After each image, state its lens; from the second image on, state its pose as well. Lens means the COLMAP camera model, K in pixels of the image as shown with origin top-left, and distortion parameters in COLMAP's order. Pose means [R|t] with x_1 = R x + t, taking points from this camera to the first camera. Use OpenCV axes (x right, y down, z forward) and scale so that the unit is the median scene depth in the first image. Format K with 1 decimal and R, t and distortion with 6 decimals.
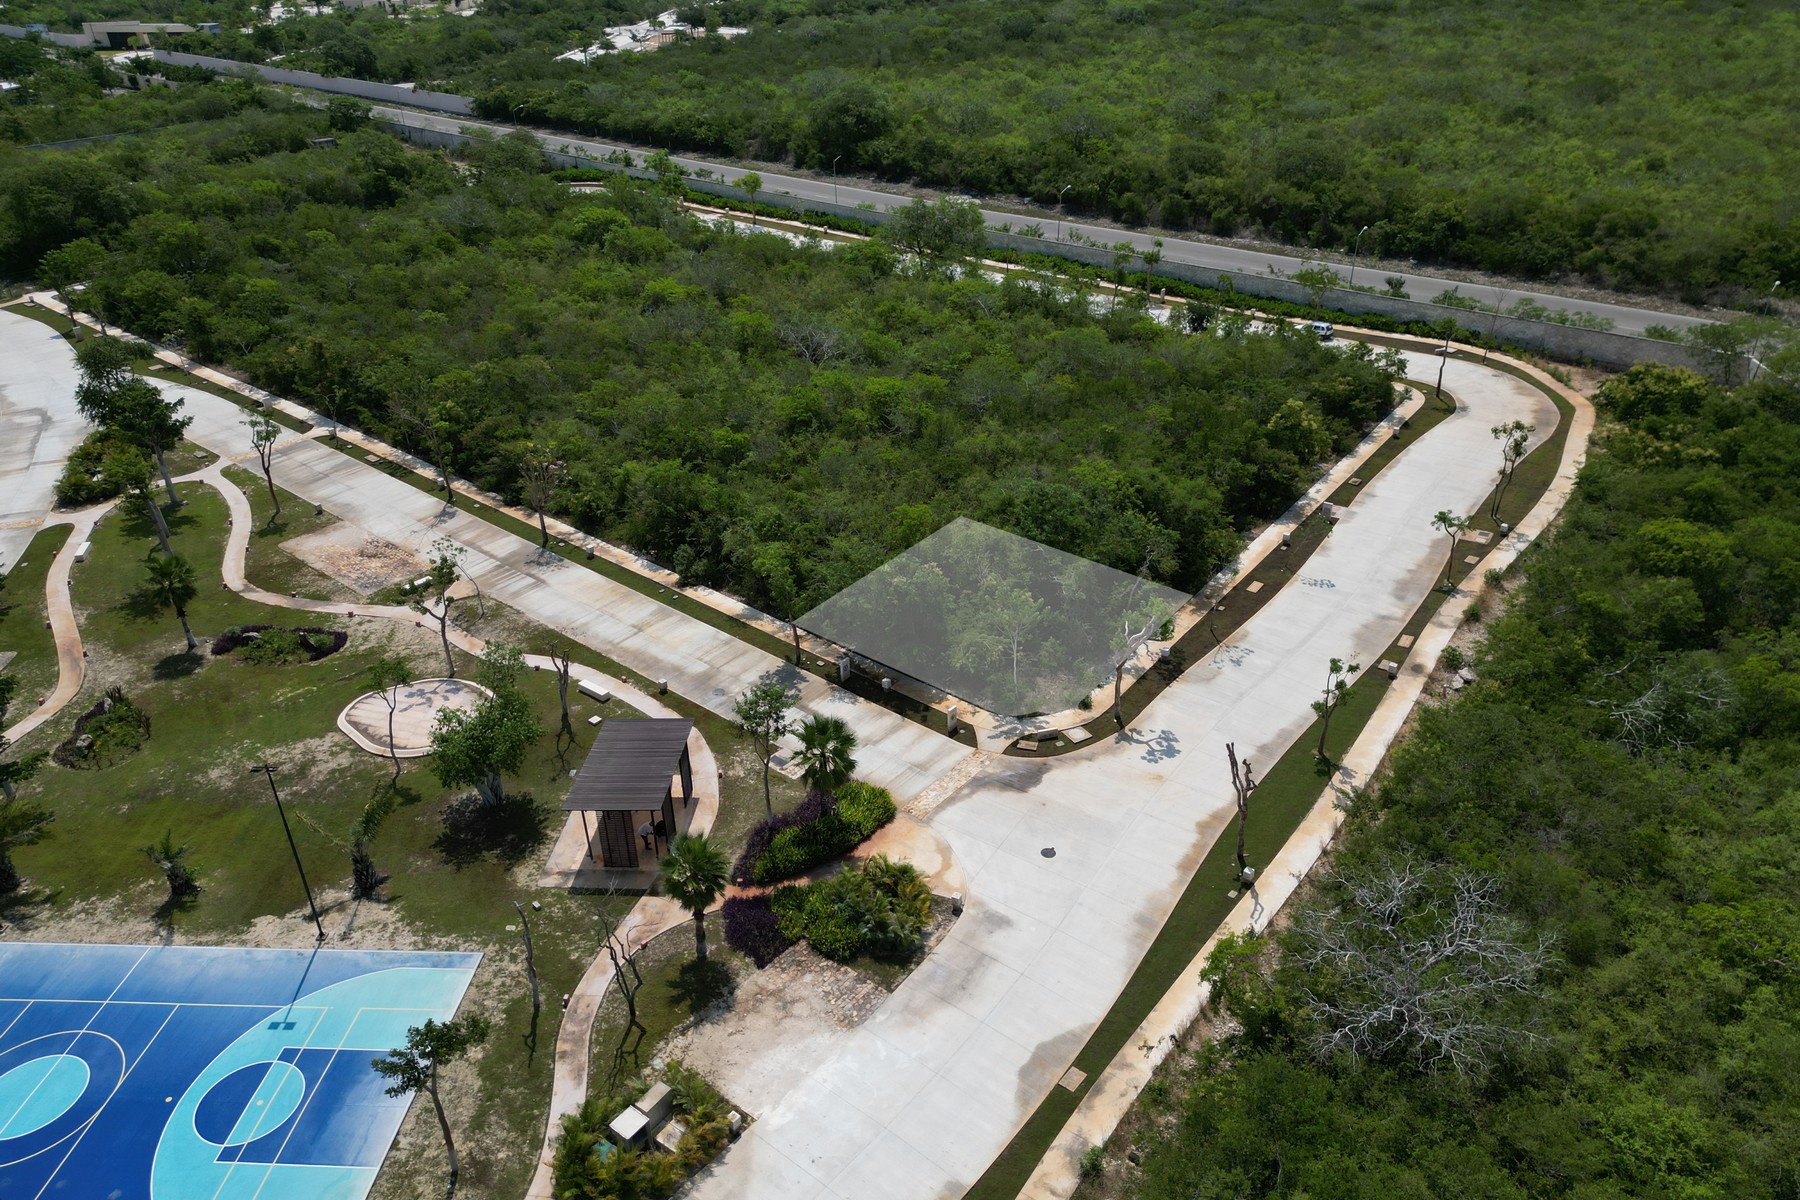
lens RADIAL K [[1263.6, 0, 901.9], [0, 1263.6, 592.6], [0, 0, 1]] dist [0.066090, -0.056350]
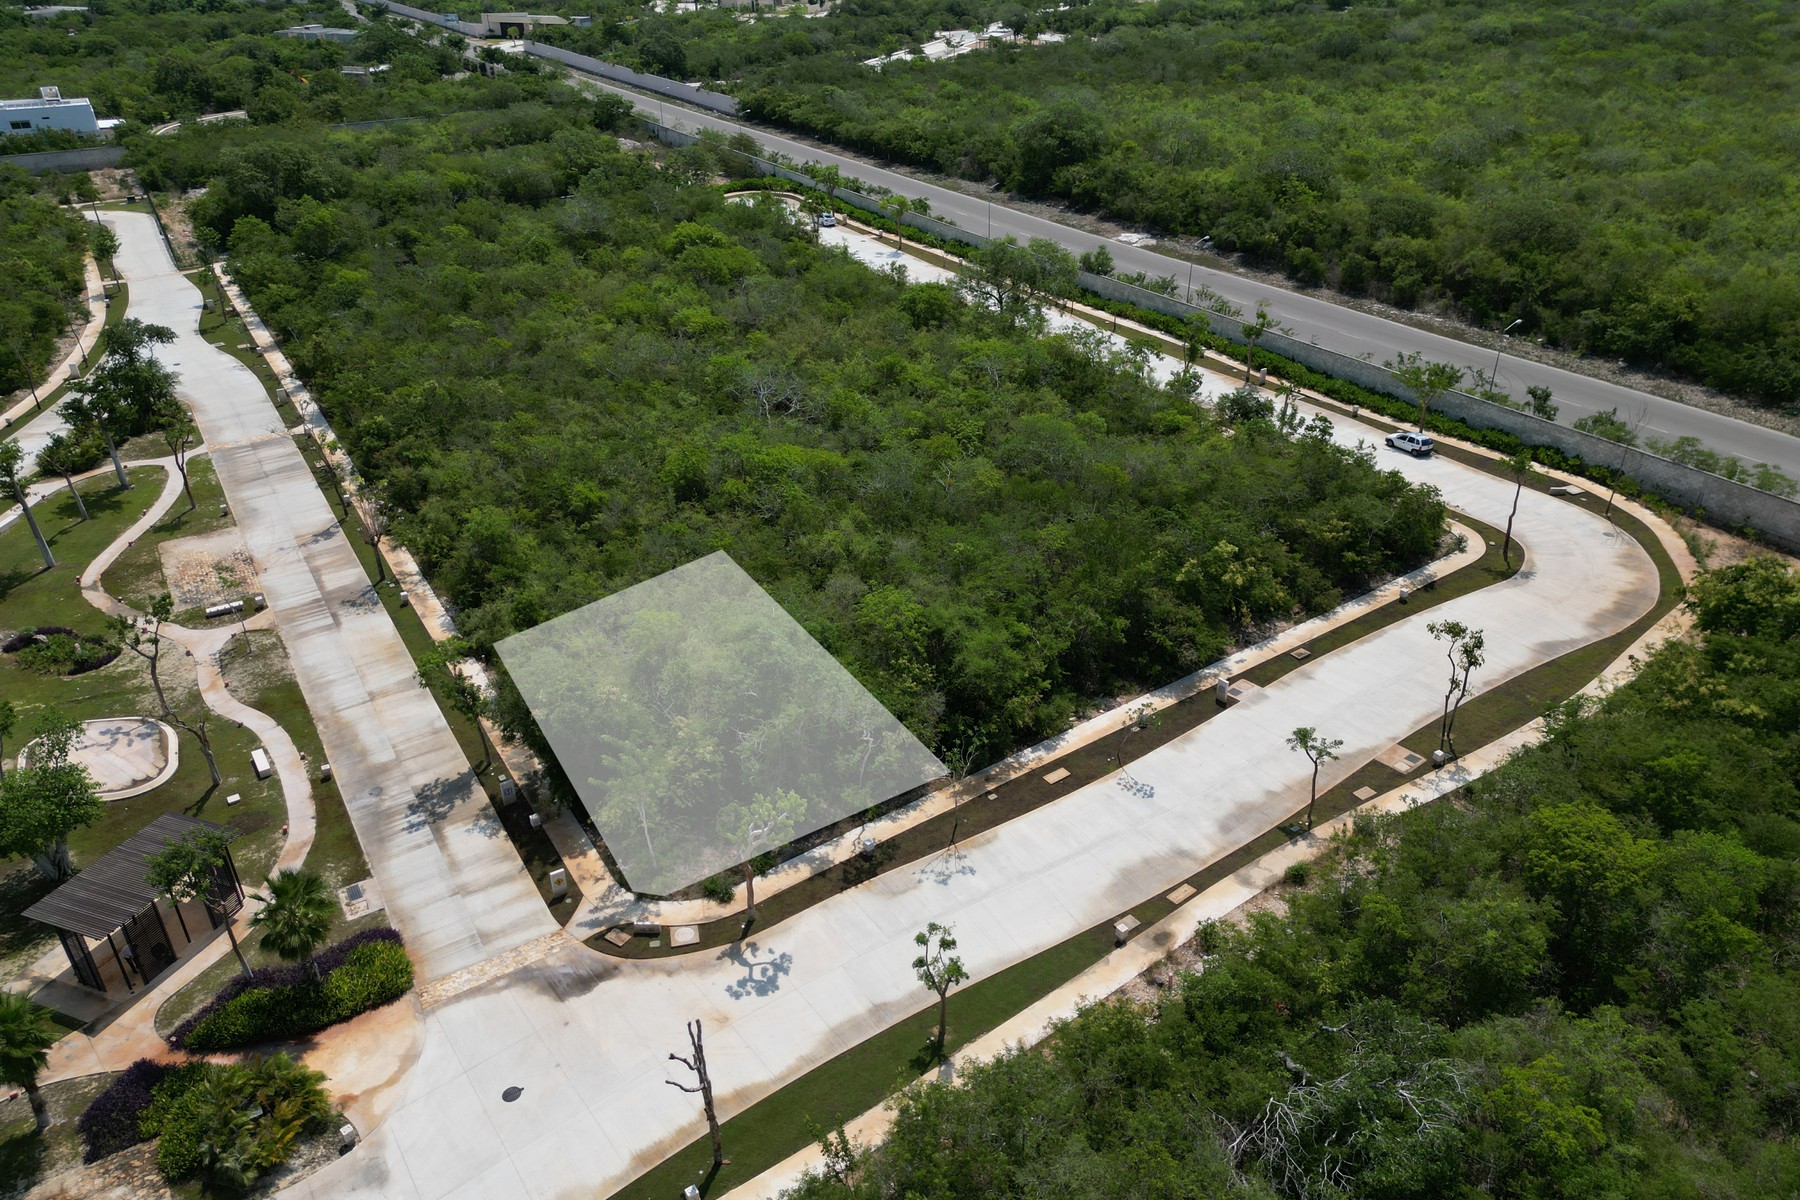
lens RADIAL K [[1263.6, 0, 901.9], [0, 1263.6, 592.6], [0, 0, 1]] dist [0.066090, -0.056350]
pose [[0.950975, 0.152419, -0.269101, 0.329256], [-0.152684, 0.988071, 0.020075, -0.103368], [0.268950, 0.021997, 0.962903, 0.175468]]
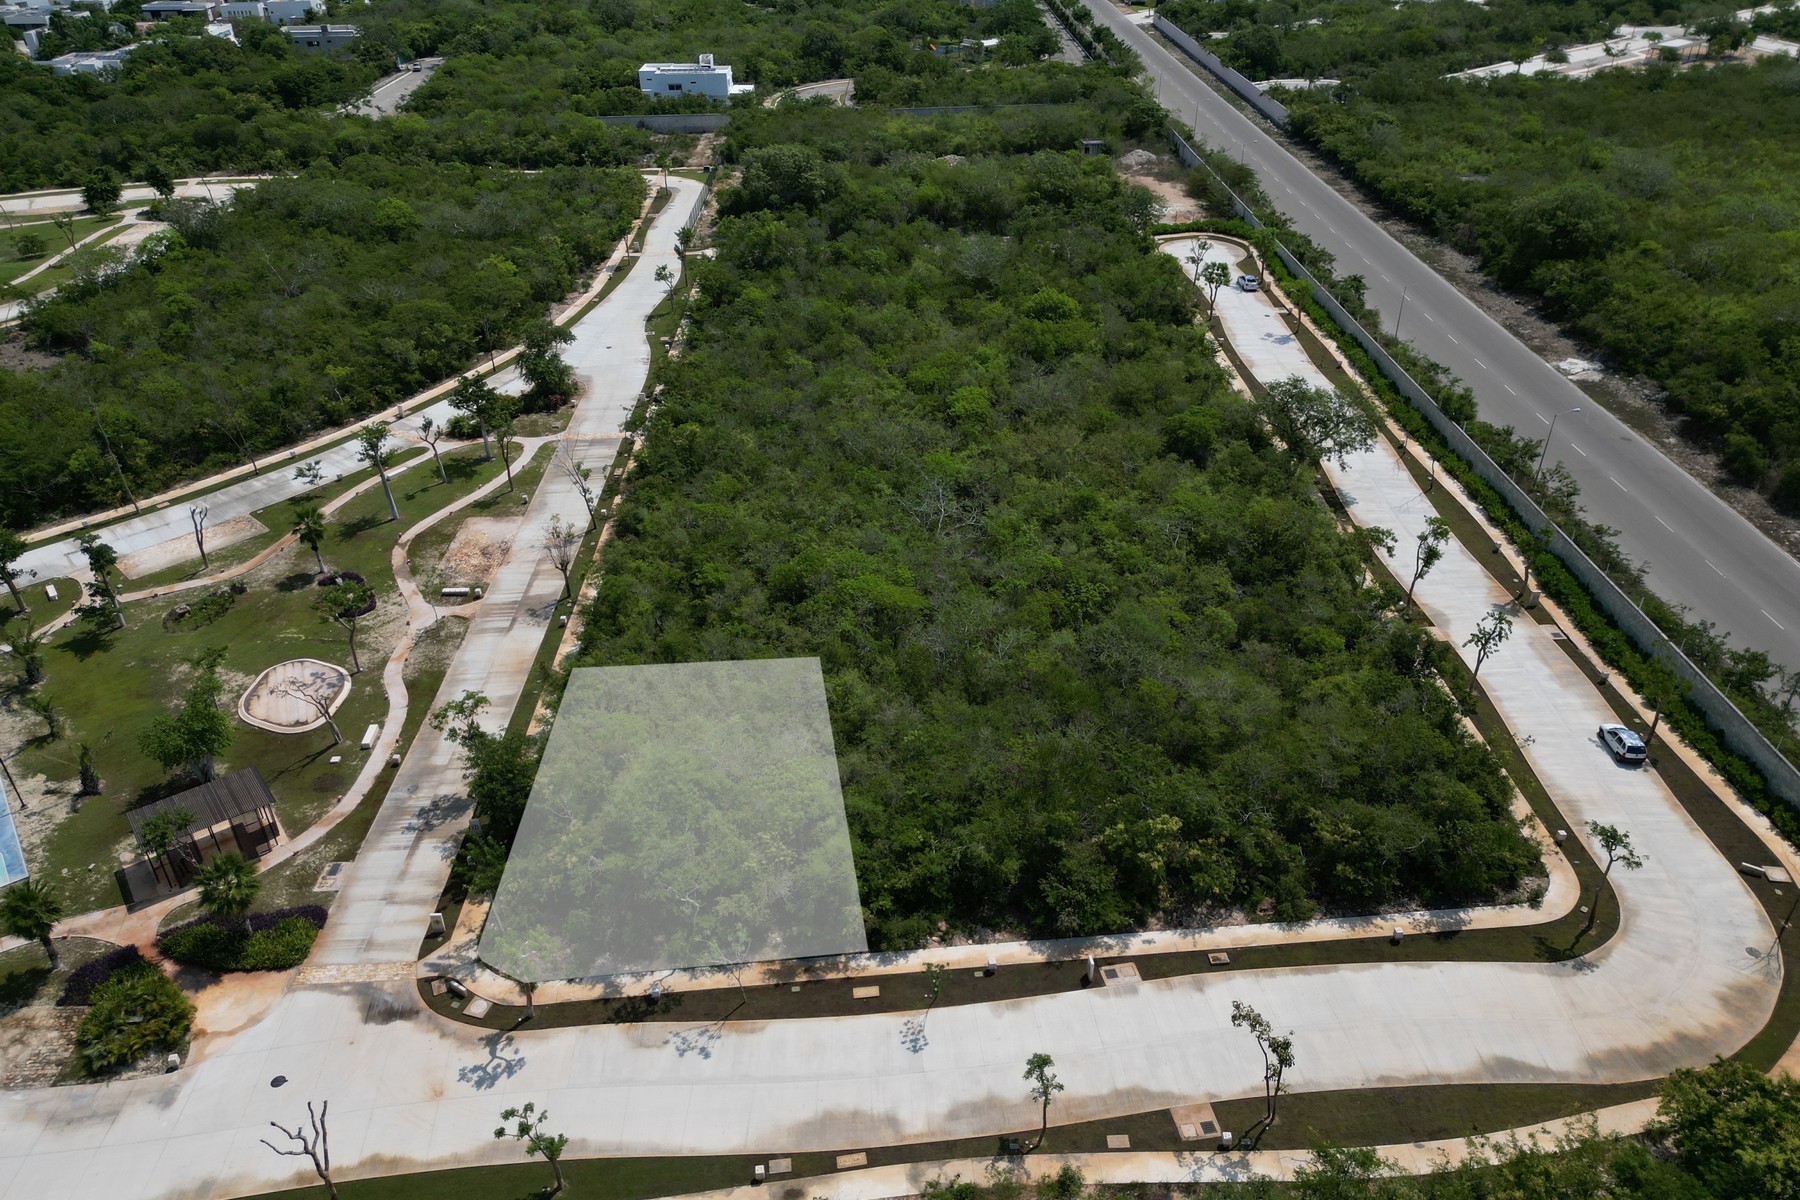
lens RADIAL K [[1263.6, 0, 901.9], [0, 1263.6, 592.6], [0, 0, 1]] dist [0.066090, -0.056350]
pose [[0.665065, 0.396456, -0.632860, 0.619603], [-0.363509, 0.912134, 0.189400, -0.354515], [0.652342, 0.104087, 0.750743, 0.310450]]
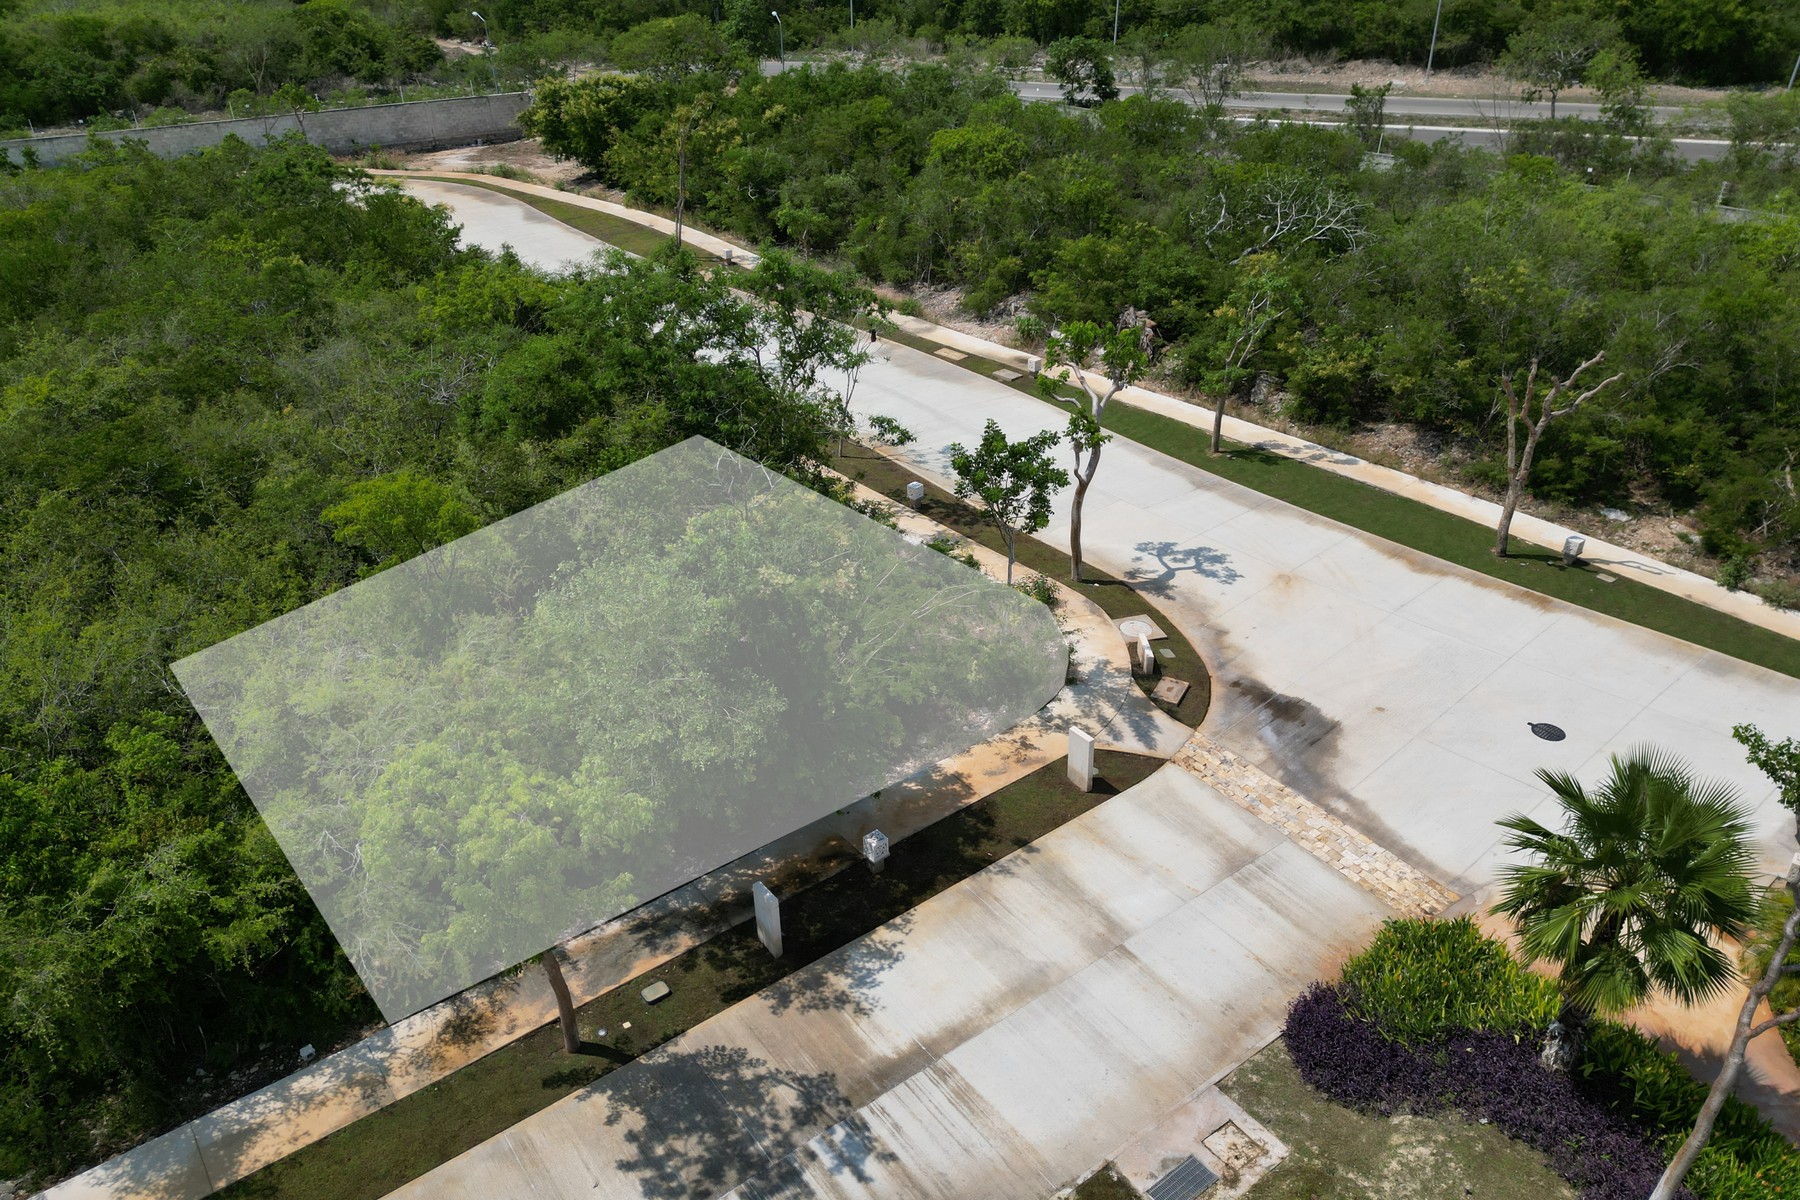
lens RADIAL K [[1263.6, 0, 901.9], [0, 1263.6, 592.6], [0, 0, 1]] dist [0.066090, -0.056350]
pose [[0.214673, -0.458582, 0.862333, -0.211426], [0.477375, 0.819534, 0.316982, -0.069962], [-0.852073, 0.343609, 0.394848, 0.631537]]
